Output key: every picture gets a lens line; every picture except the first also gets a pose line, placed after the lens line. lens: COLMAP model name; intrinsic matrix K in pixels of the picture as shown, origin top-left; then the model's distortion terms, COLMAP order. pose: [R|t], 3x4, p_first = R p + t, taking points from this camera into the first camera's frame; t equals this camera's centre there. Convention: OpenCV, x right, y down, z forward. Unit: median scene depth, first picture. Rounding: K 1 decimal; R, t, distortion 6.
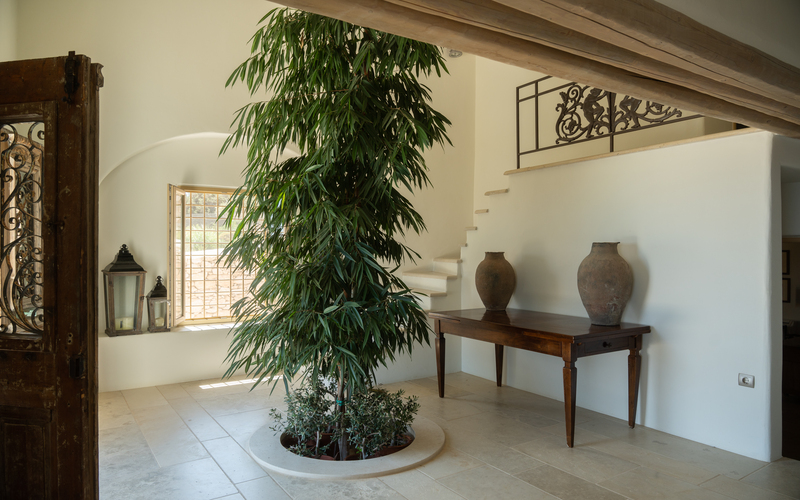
lens RADIAL K [[533.8, 0, 400.0], [0, 533.8, 250.0], [0, 0, 1]] dist [0.001758, 0.000752]
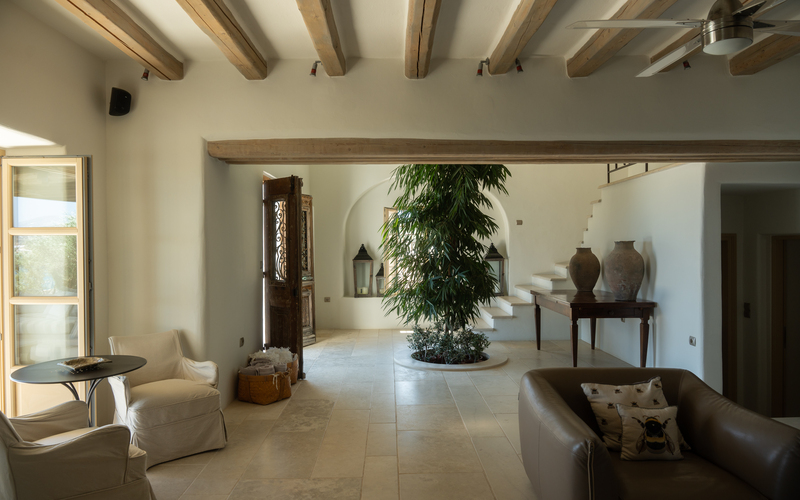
lens RADIAL K [[544.4, 0, 400.0], [0, 544.4, 250.0], [0, 0, 1]] dist [-0.005094, -0.001967]
pose [[0.846495, -0.001208, -0.532395, 0.644413], [0.006542, 0.999946, 0.008132, -0.006144], [0.532356, -0.010366, 0.846457, -0.511650]]
